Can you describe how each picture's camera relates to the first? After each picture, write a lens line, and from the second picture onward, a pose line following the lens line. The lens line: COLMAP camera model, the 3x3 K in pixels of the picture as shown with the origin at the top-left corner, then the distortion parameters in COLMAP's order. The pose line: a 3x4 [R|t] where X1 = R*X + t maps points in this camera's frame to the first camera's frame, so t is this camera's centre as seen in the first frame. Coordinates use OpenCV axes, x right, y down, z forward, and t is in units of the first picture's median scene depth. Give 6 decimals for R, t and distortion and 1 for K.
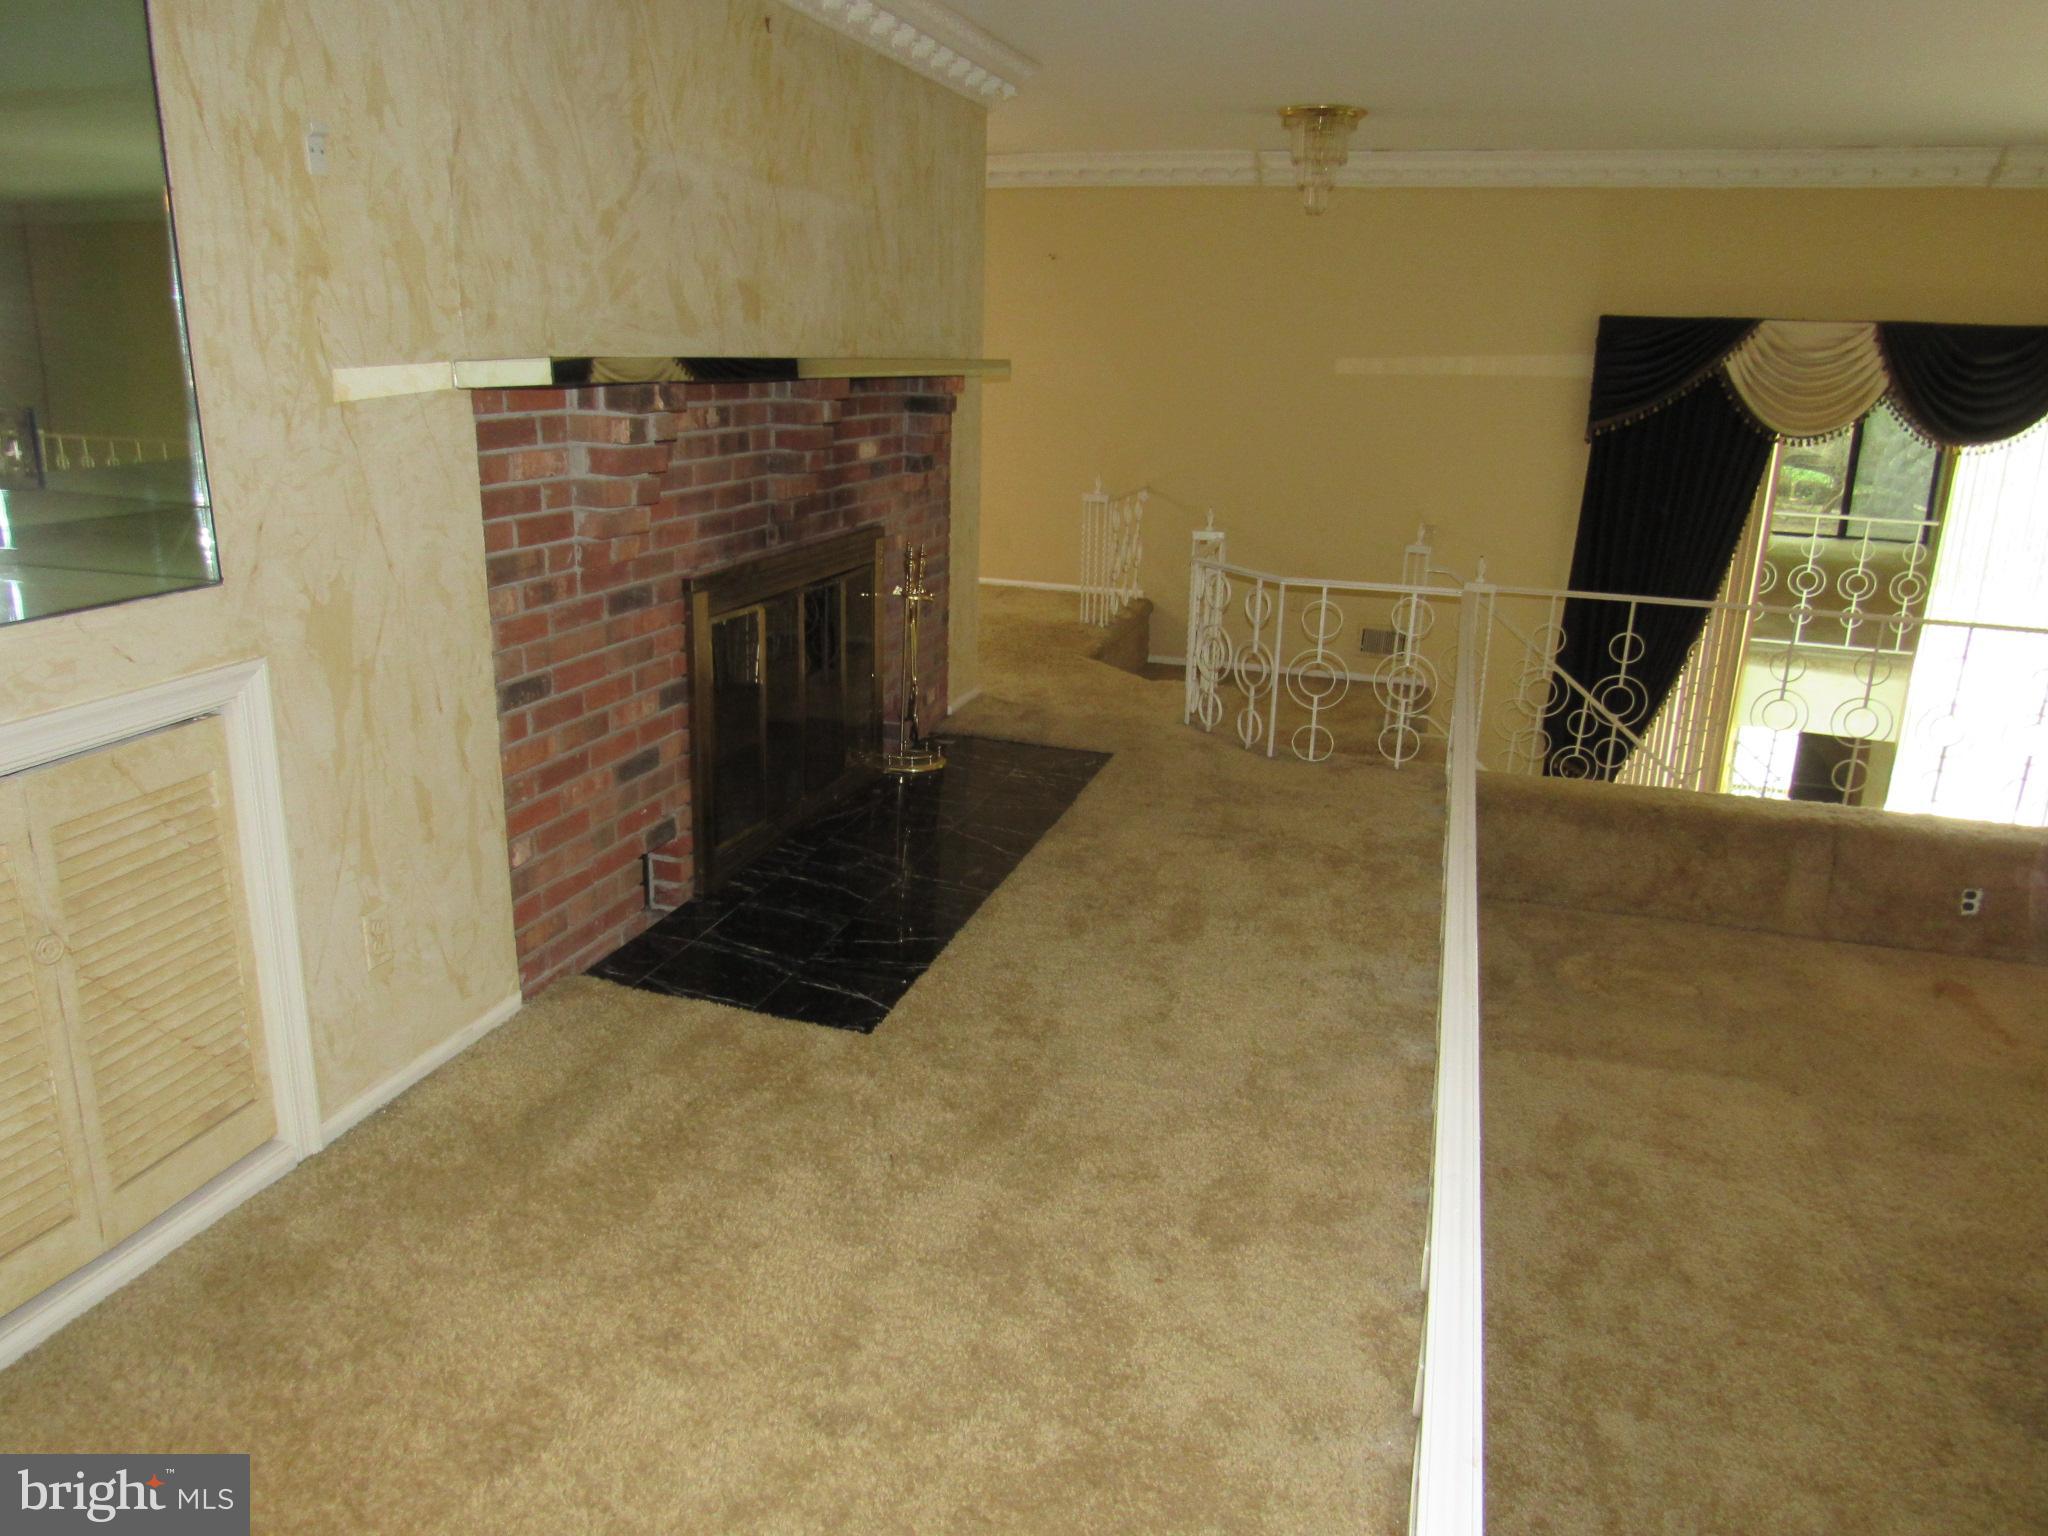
lens RADIAL K [[1451.3, 0, 1055.3], [0, 1451.3, 761.5], [0, 0, 1]] dist [-0.006667, 0.000464]
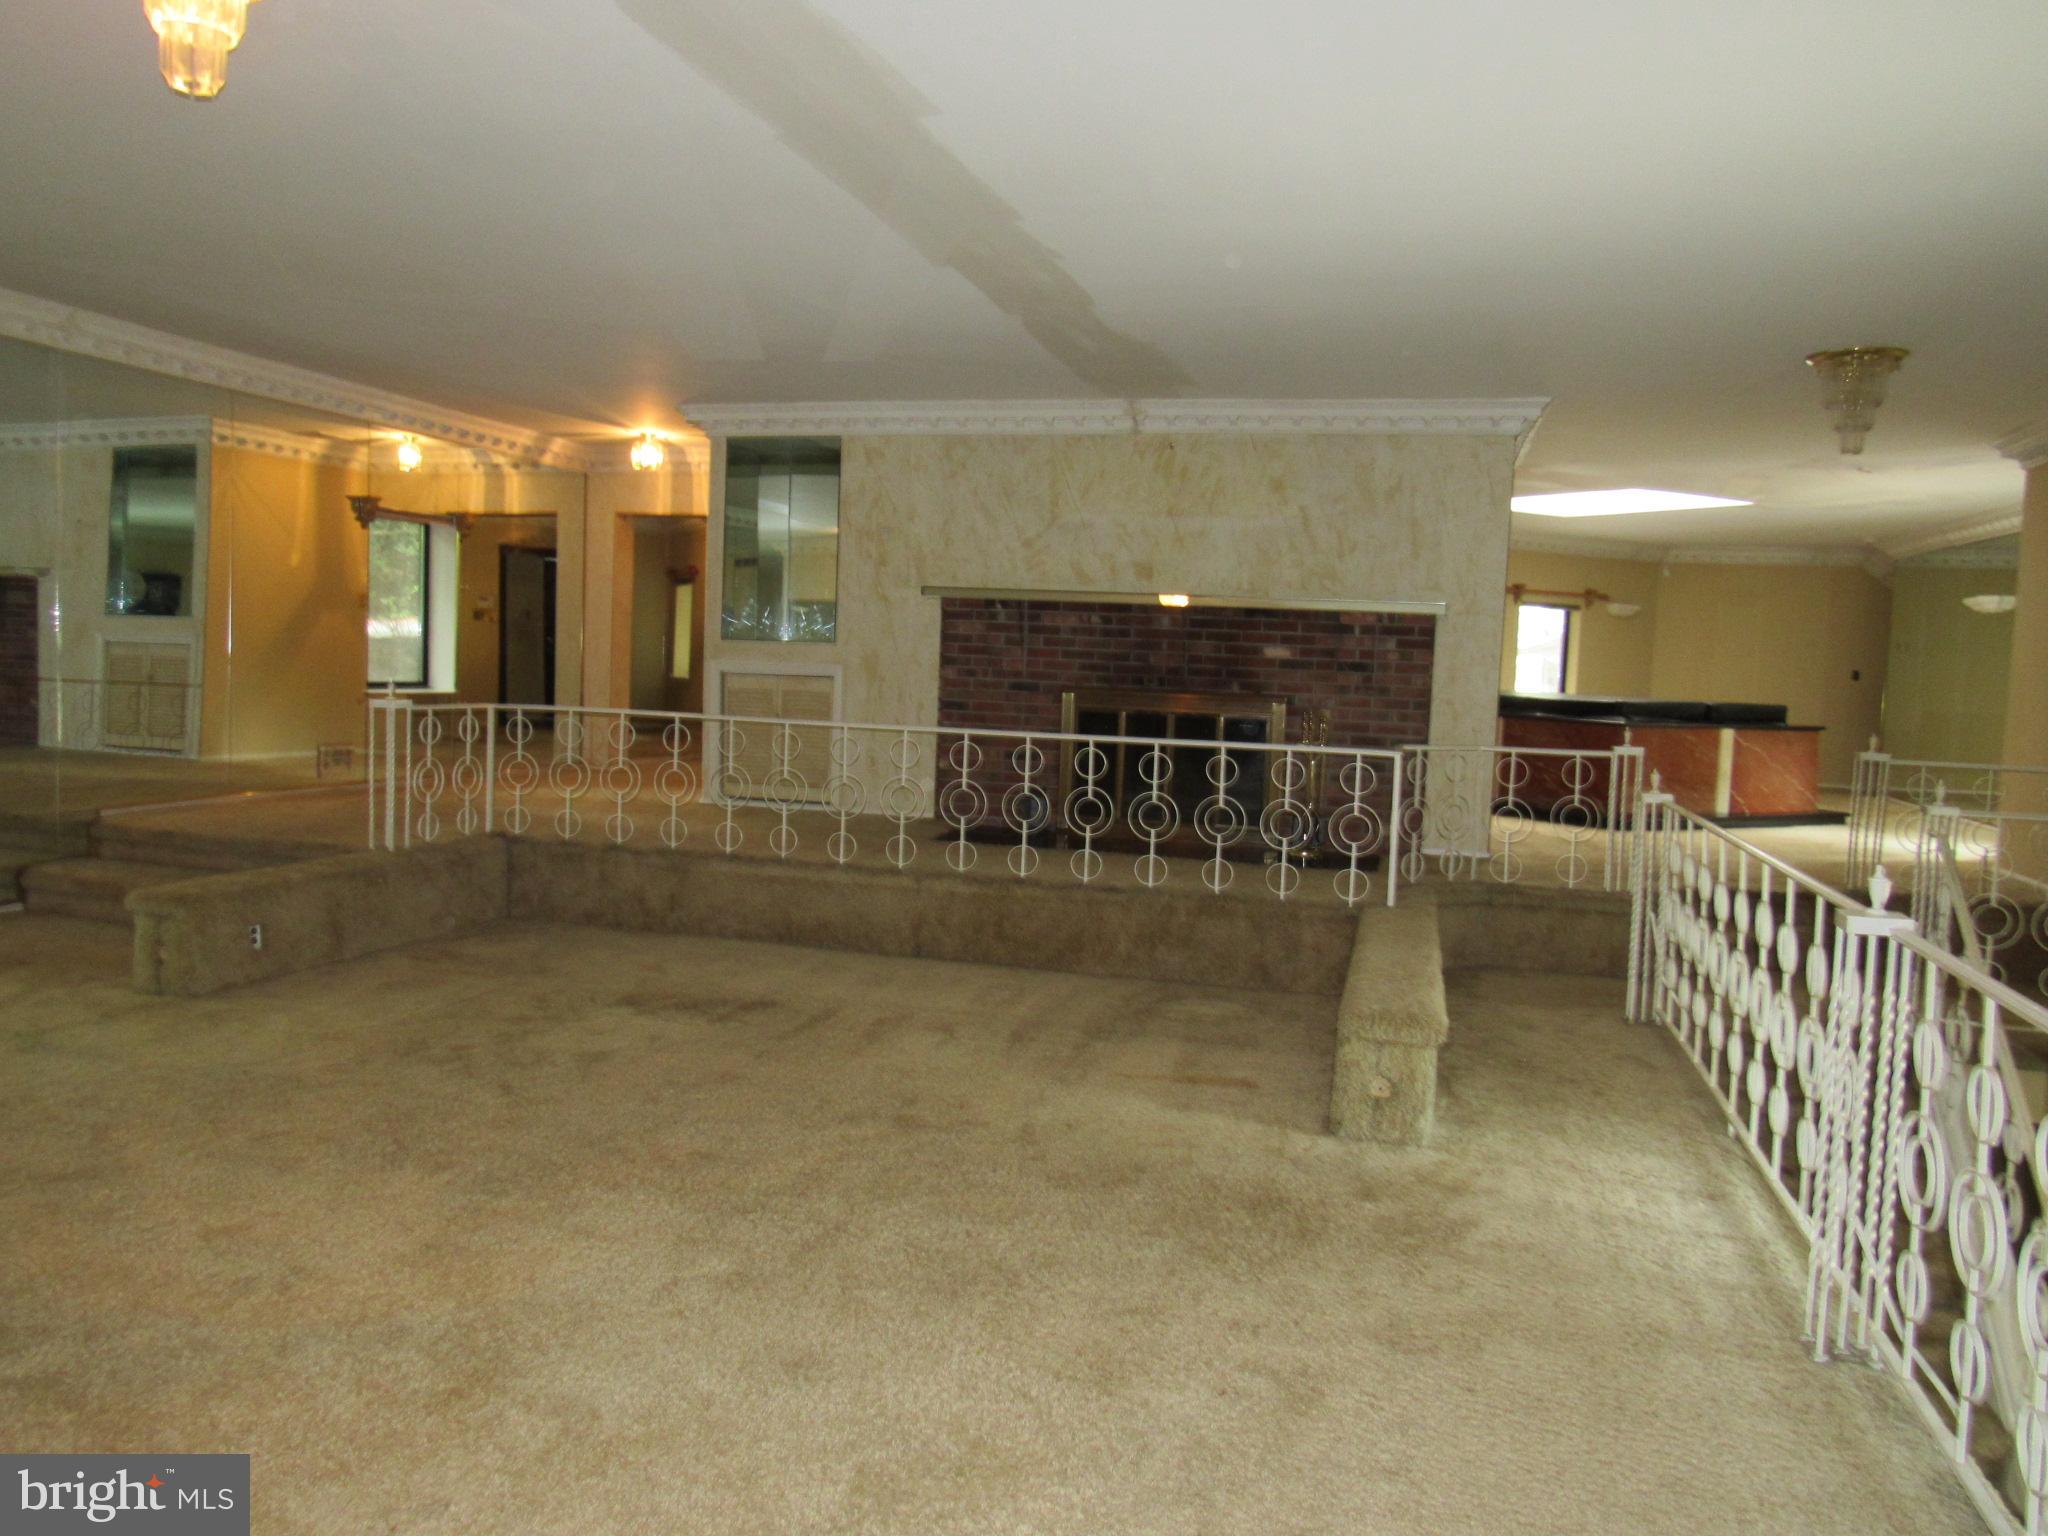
lens RADIAL K [[1451.3, 0, 1055.3], [0, 1451.3, 761.5], [0, 0, 1]] dist [-0.006667, 0.000464]
pose [[0.050151, 0.050906, -0.997443, 2.131706], [-0.312417, 0.949381, 0.032745, -0.086101], [0.948620, 0.309976, 0.063516, 0.907796]]
